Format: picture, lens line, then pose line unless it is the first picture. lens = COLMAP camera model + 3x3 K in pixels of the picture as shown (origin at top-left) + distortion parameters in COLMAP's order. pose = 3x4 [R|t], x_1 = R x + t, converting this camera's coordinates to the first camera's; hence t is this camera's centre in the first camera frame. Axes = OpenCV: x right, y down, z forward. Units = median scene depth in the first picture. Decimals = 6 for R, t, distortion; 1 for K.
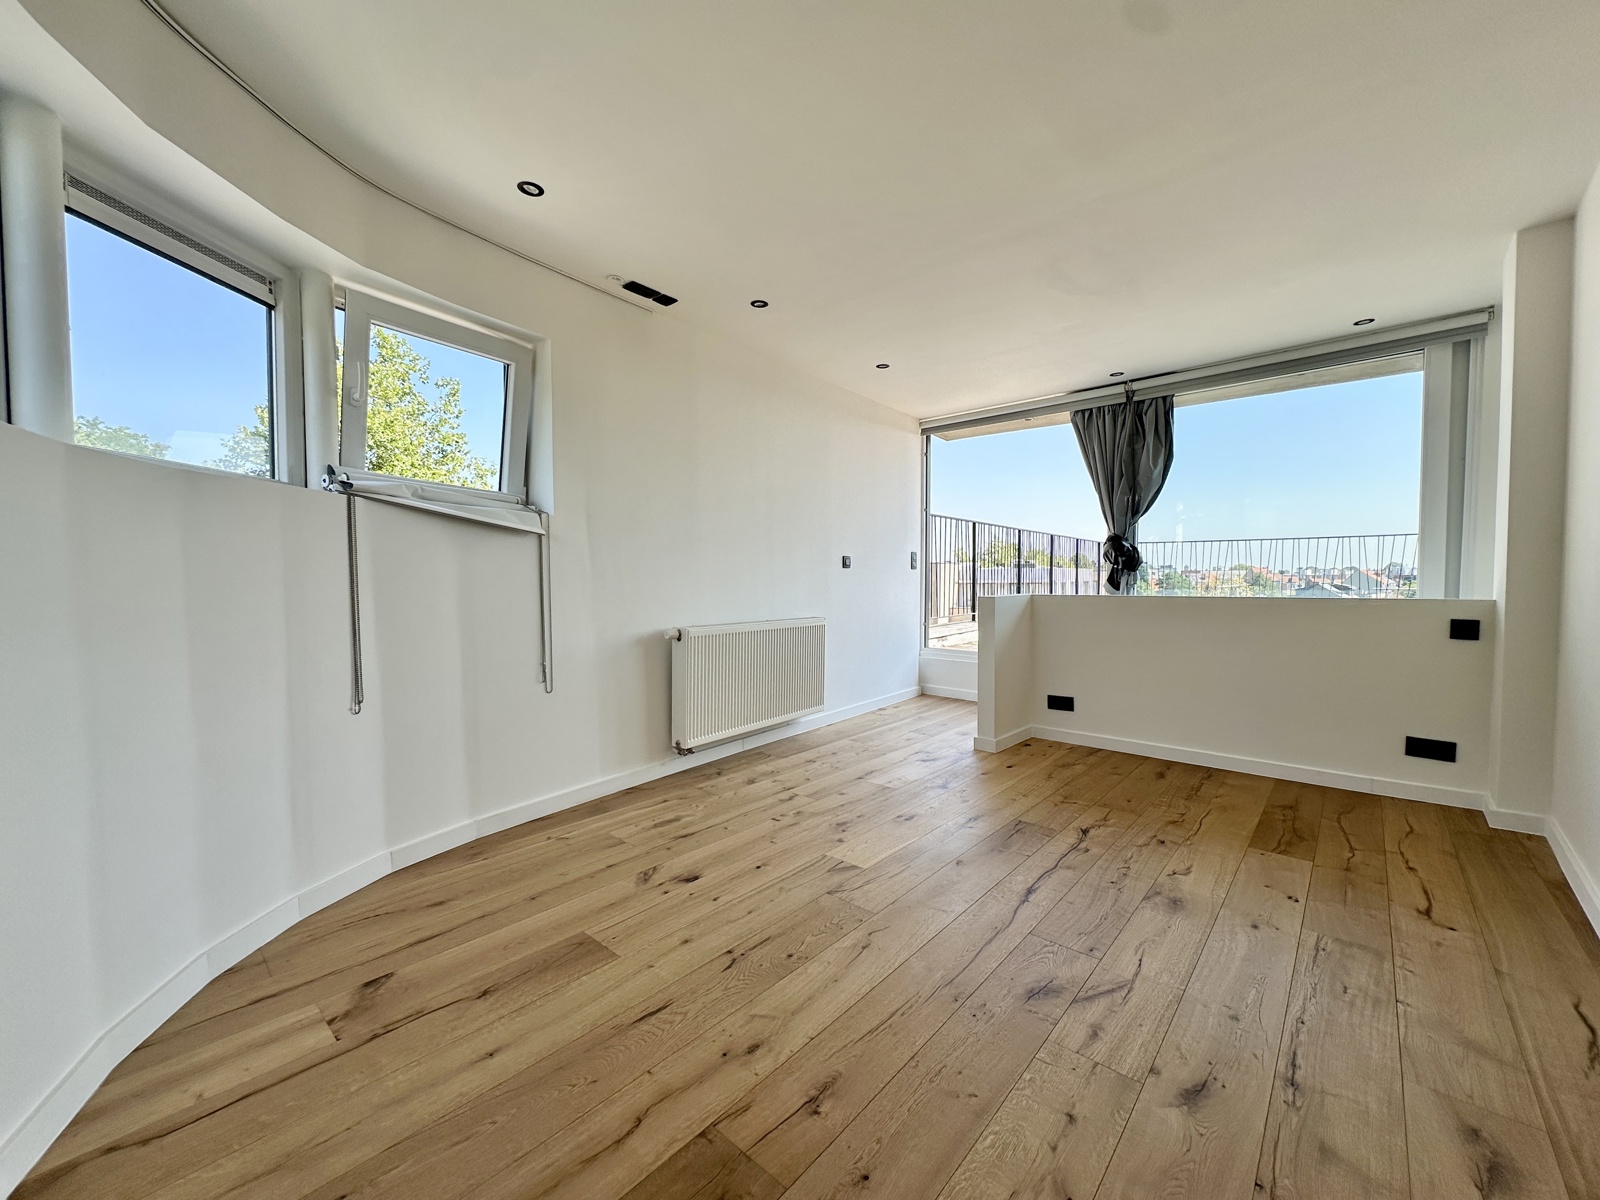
lens RADIAL K [[638.8, 0, 800.8], [0, 638.8, 599.2], [0, 0, 1]] dist [-0.002748, 0.000677]
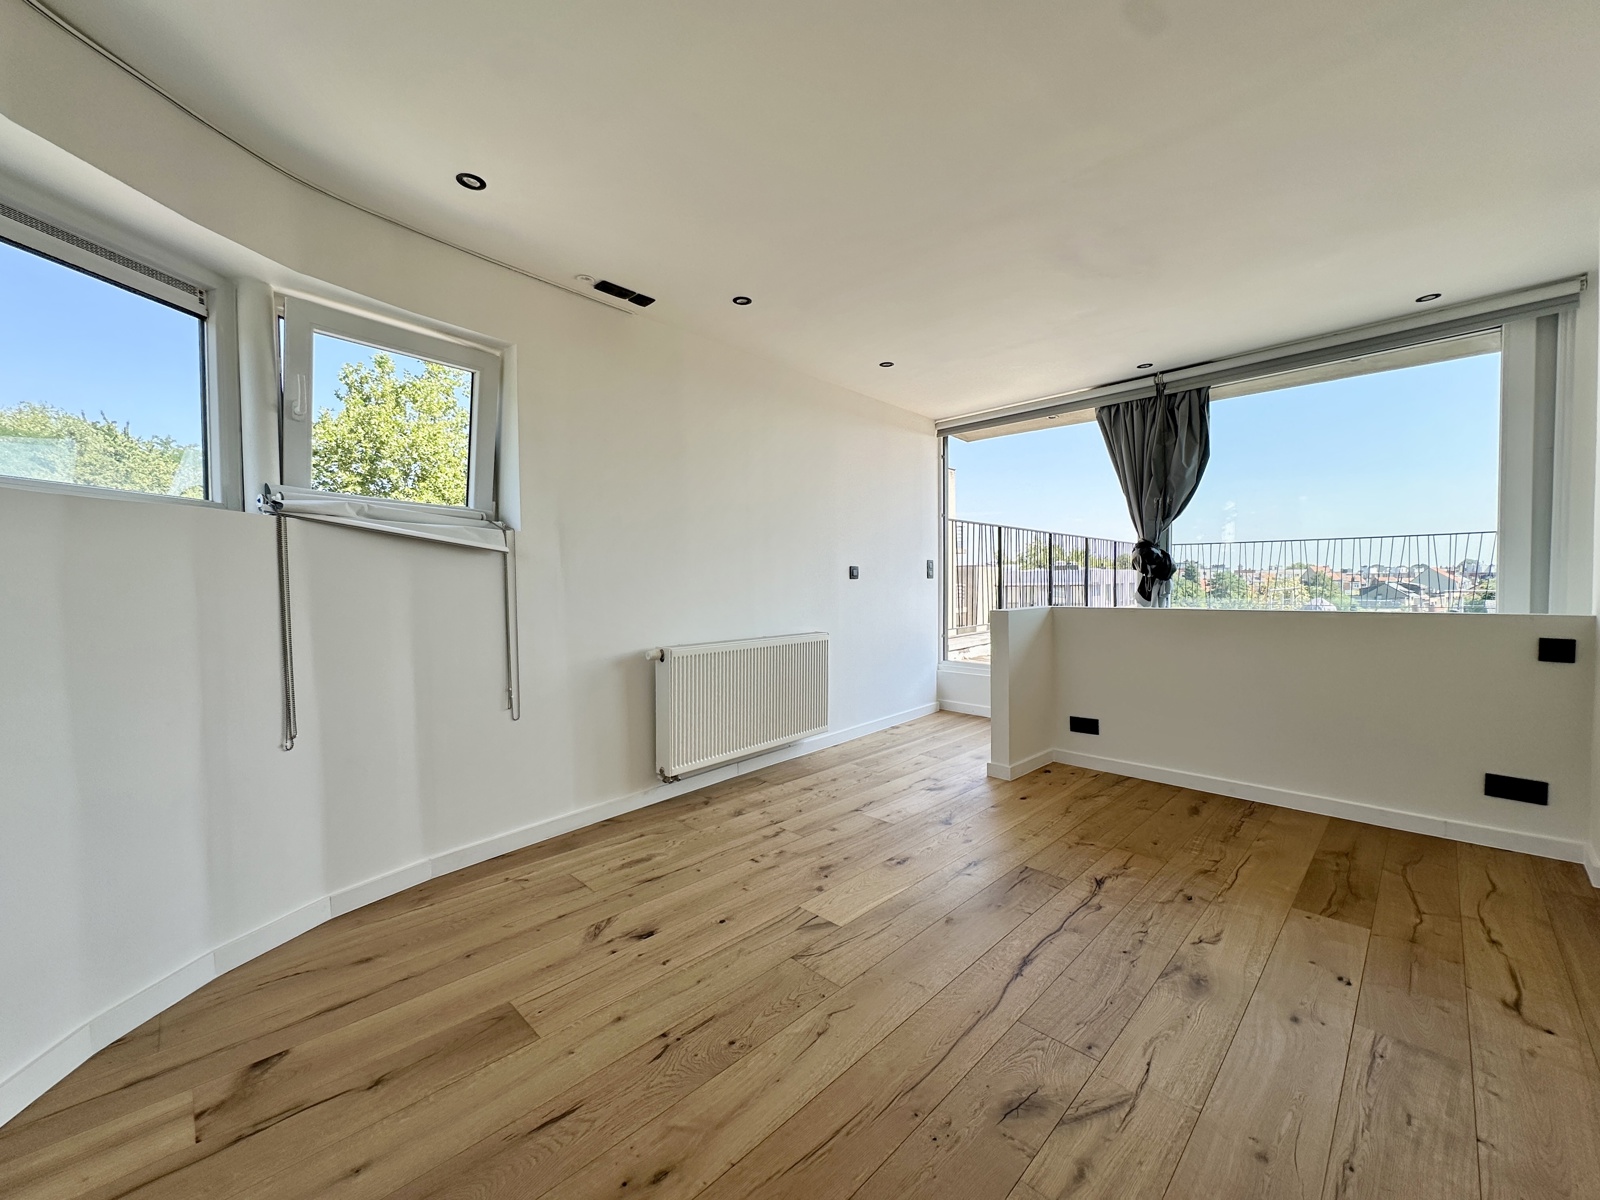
lens RADIAL K [[638.8, 0, 799.8], [0, 638.8, 599.4], [0, 0, 1]] dist [-0.002748, 0.000677]
pose [[0.998123, -0.007322, -0.060802, 0.086379], [0.006983, 0.999959, -0.005784, -0.024127], [0.060842, 0.005349, 0.998133, 0.090897]]
